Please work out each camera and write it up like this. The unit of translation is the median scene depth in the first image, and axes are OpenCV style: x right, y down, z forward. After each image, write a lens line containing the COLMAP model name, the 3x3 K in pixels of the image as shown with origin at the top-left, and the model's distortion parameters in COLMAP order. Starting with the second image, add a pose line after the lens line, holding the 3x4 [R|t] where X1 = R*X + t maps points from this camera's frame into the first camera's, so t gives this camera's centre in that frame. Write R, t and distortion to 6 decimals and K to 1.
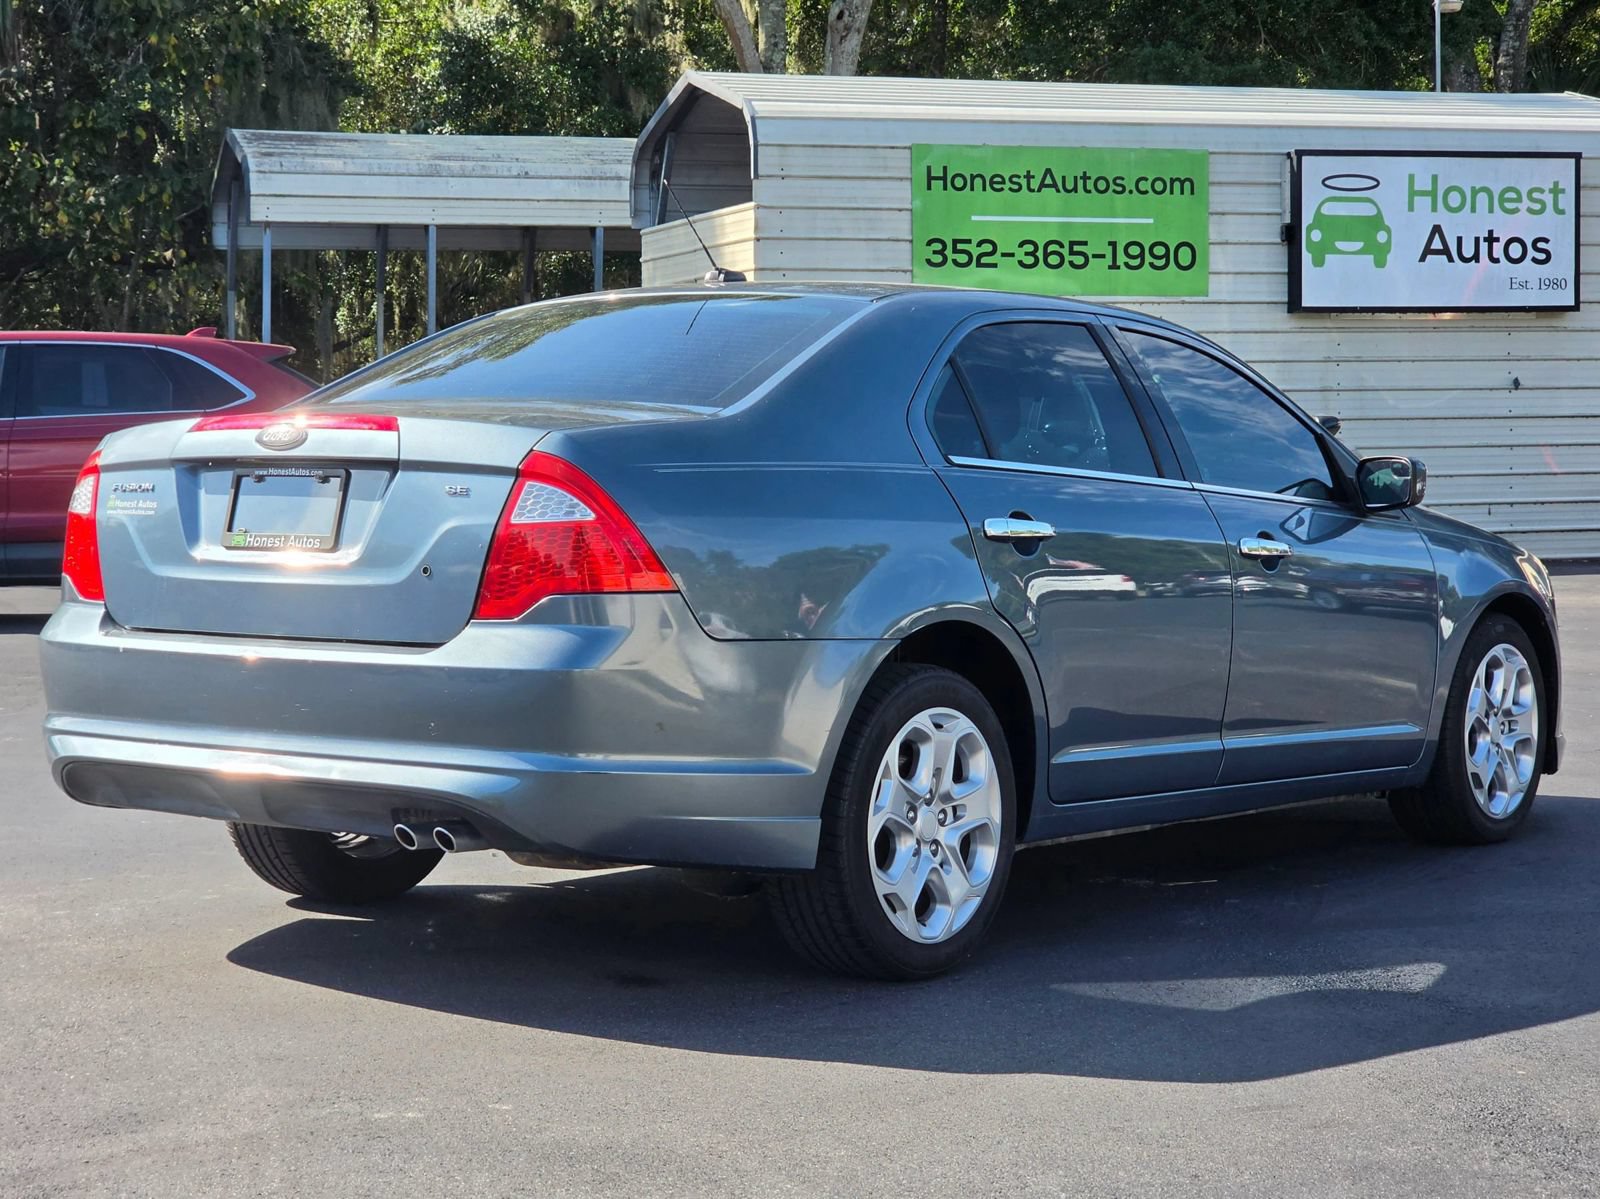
lens RADIAL K [[2971.7, 0, 800.0], [0, 2971.7, 599.5], [0, 0, 1]] dist [0.020633, 0.036712]
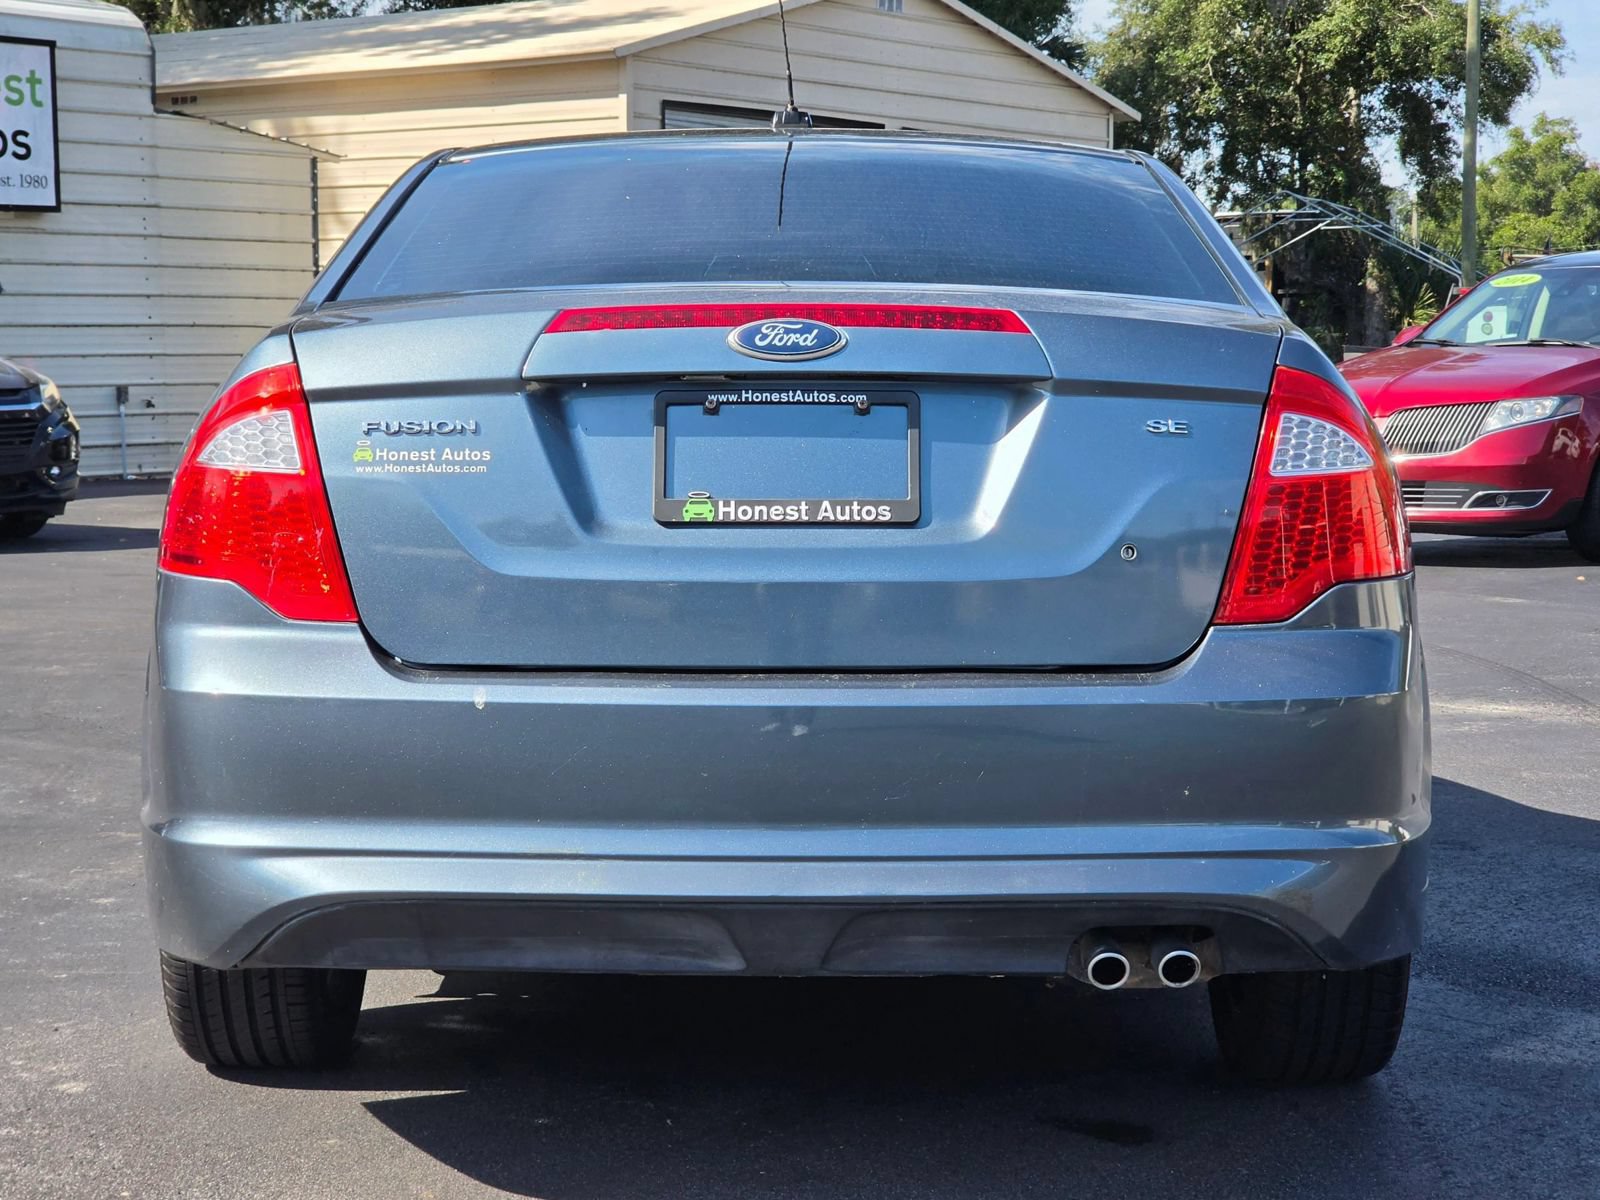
lens RADIAL K [[2971.7, 0, 800.0], [0, 2971.7, 600.0], [0, 0, 1]] dist [0.020633, 0.036712]
pose [[0.795039, -0.046351, 0.604784, -0.504401], [0.028211, 0.998823, 0.039465, -0.023623], [-0.605902, -0.014315, 0.795411, 0.475588]]
